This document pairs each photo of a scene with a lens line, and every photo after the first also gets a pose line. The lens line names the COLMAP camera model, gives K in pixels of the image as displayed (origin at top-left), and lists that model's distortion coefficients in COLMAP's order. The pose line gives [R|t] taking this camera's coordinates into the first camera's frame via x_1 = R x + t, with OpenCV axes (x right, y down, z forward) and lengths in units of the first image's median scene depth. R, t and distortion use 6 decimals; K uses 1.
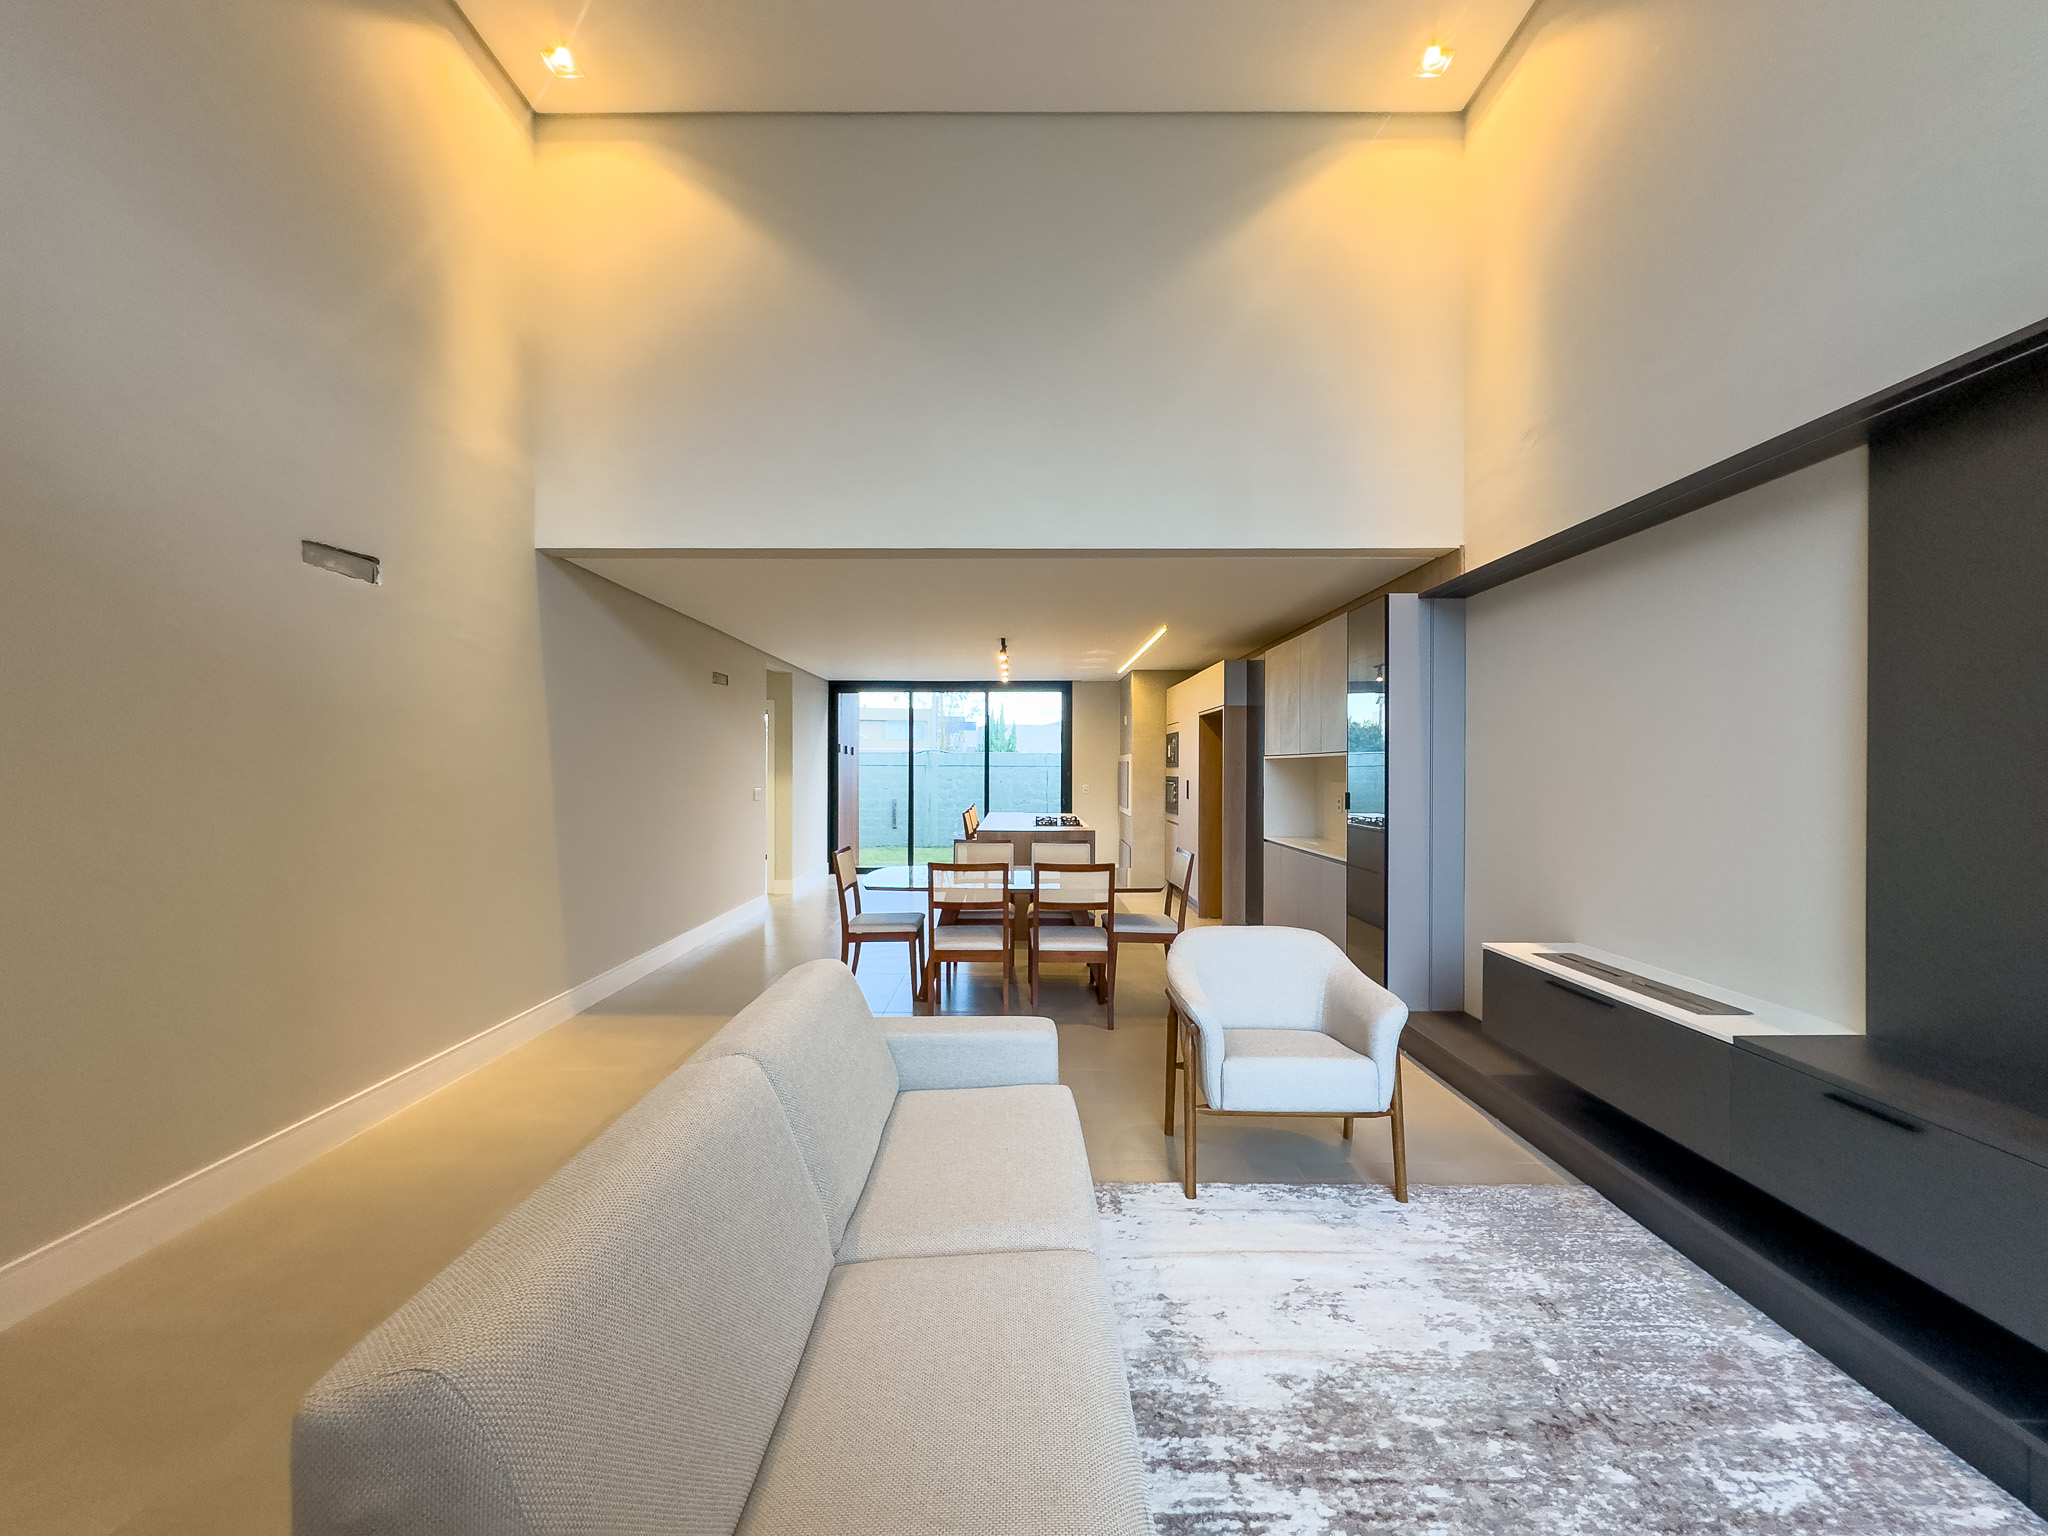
lens RADIAL K [[813.5, 0, 1024.0], [0, 813.5, 768.0], [0, 0, 1]] dist [0.000021, 0.000187]
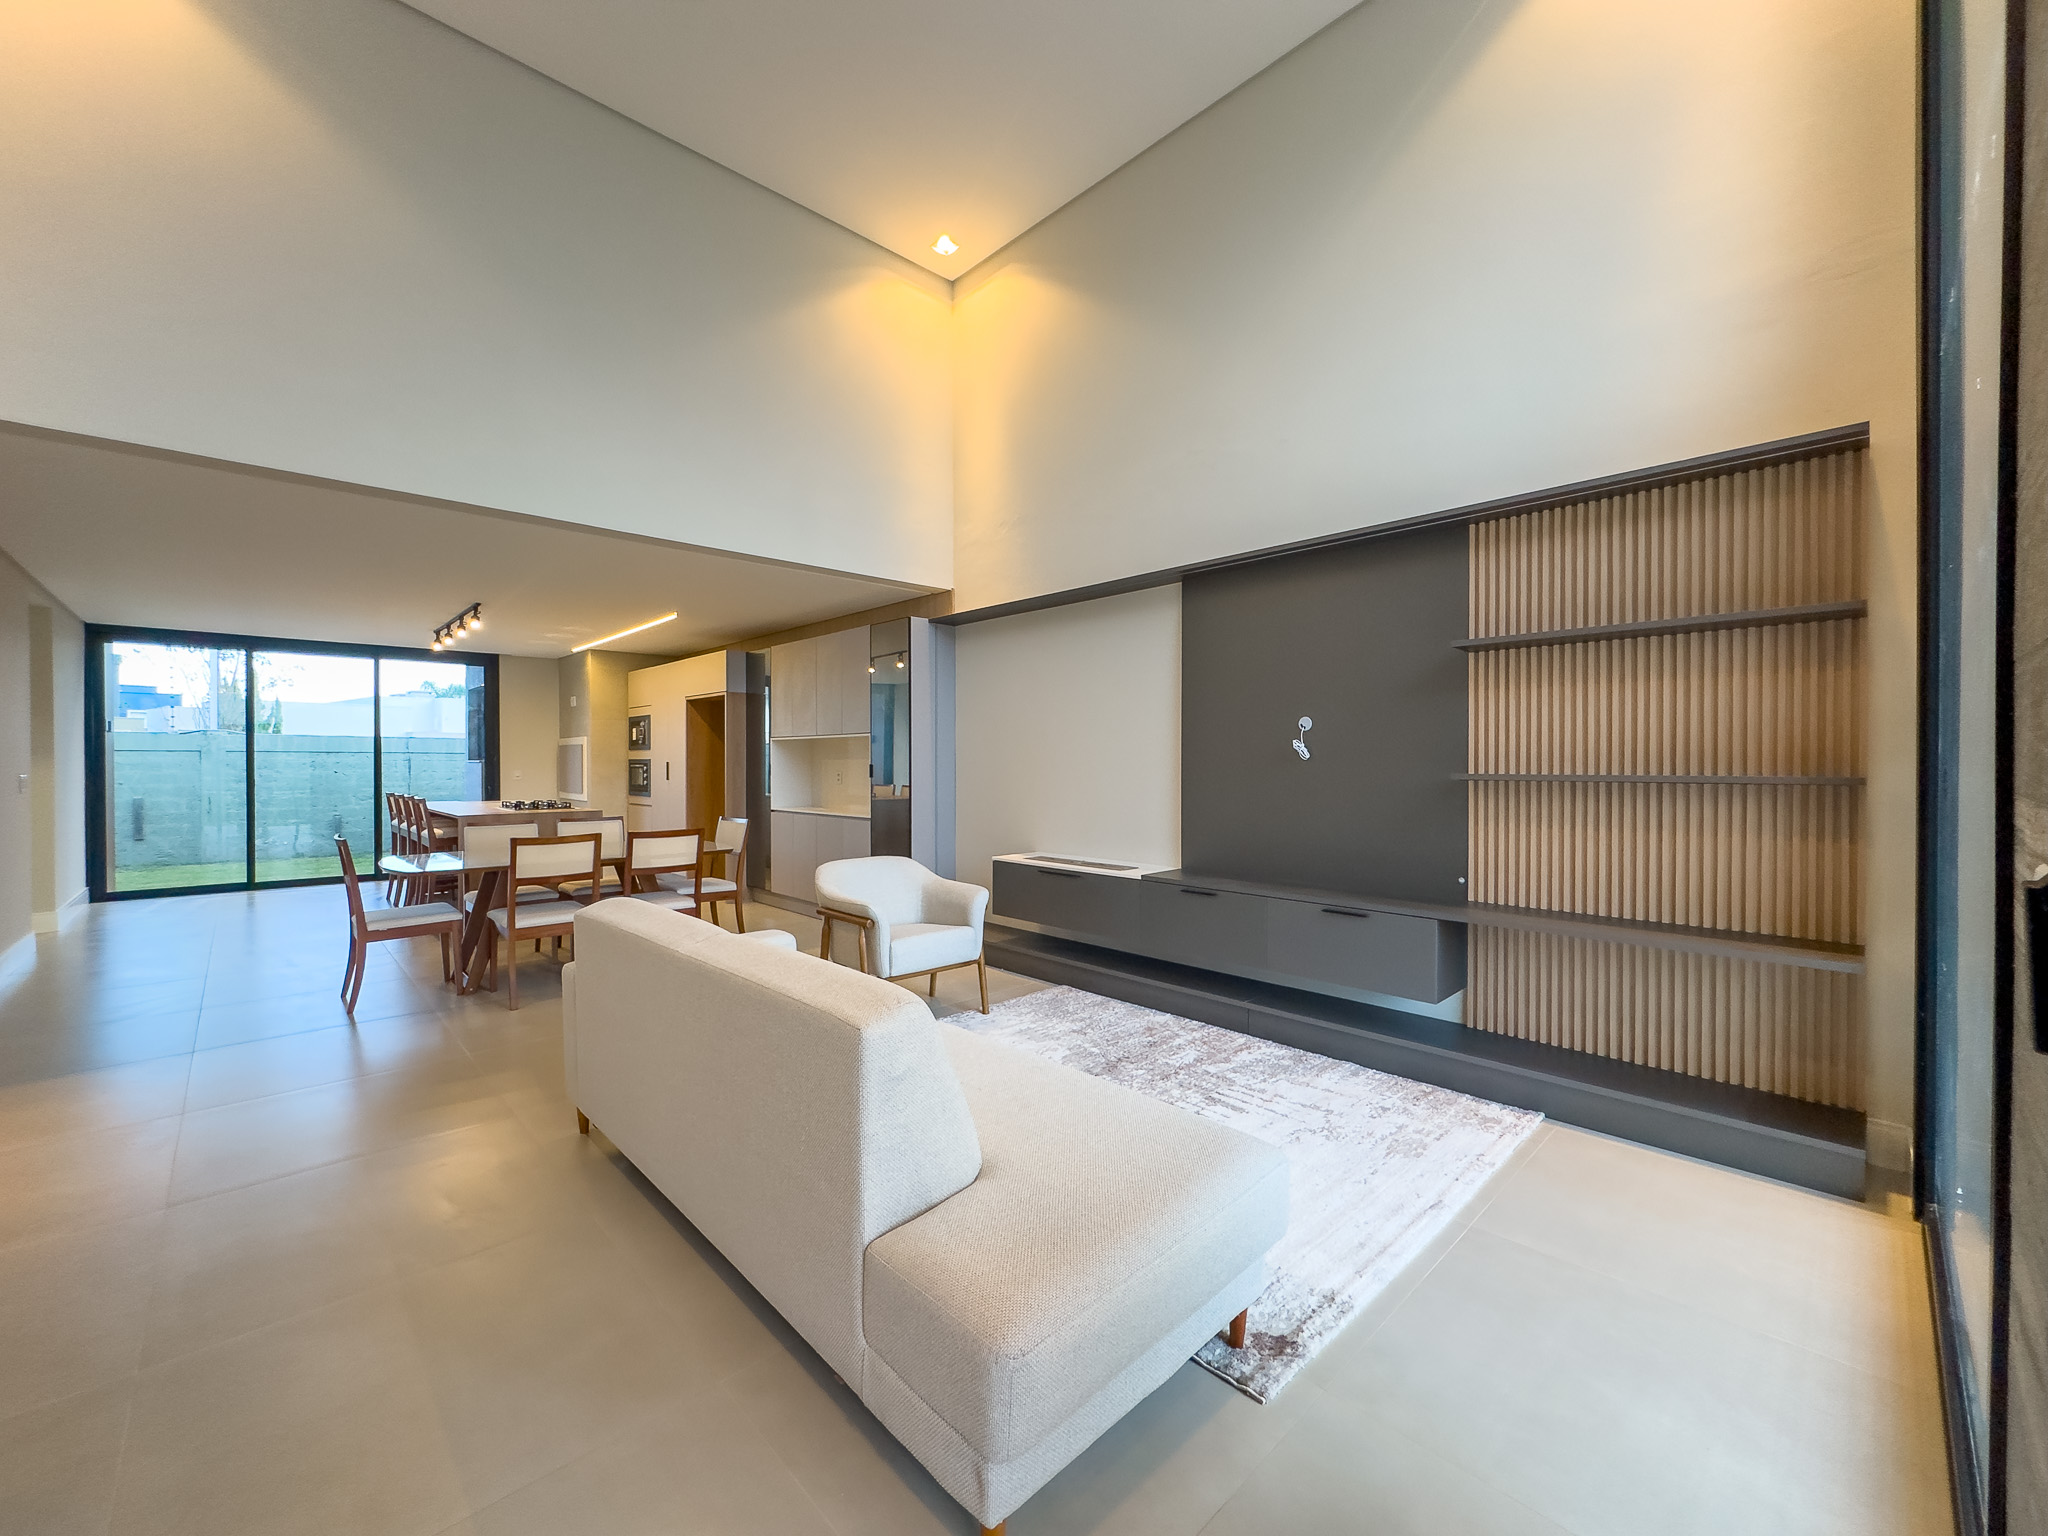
lens RADIAL K [[813.5, 0, 1024.0], [0, 813.5, 768.0], [0, 0, 1]] dist [0.000021, 0.000187]
pose [[0.724899, -0.006028, 0.688829, -0.338028], [0.001194, 0.999971, 0.007495, 0.028354], [-0.688855, -0.004610, 0.724885, -0.111407]]
